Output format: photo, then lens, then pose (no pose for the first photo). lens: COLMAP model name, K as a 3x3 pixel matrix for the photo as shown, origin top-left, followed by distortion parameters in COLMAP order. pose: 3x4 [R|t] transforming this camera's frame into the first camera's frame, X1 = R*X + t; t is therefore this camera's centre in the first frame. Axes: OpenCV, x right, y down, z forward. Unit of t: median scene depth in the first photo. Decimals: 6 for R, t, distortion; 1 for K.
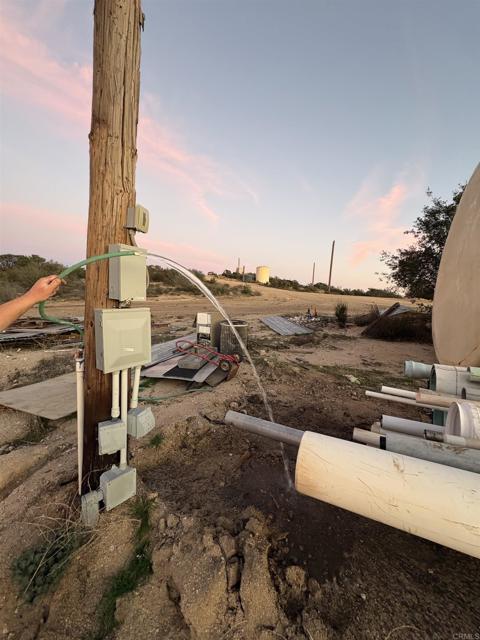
lens RADIAL K [[254.0, 0, 240.0], [0, 254.0, 320.0], [0, 0, 1]] dist [0.001795, -0.000020]
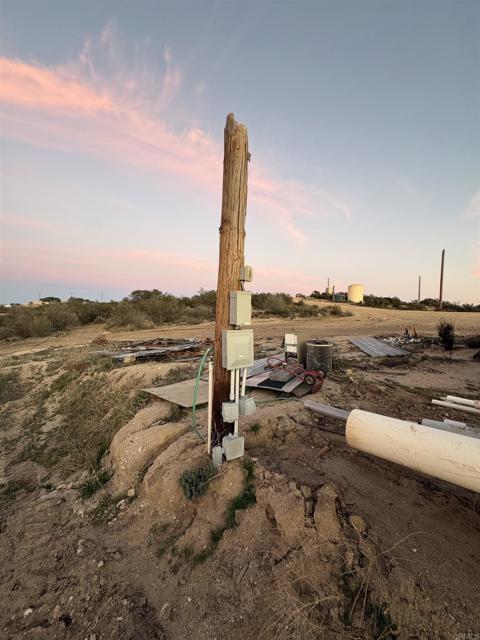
lens RADIAL K [[254.0, 0, 240.0], [0, 254.0, 320.0], [0, 0, 1]] dist [0.001795, -0.000020]
pose [[0.941117, -0.025766, -0.337099, 0.062121], [-0.003419, 0.996315, -0.085698, 0.018763], [0.338065, 0.081805, 0.937561, -0.322082]]
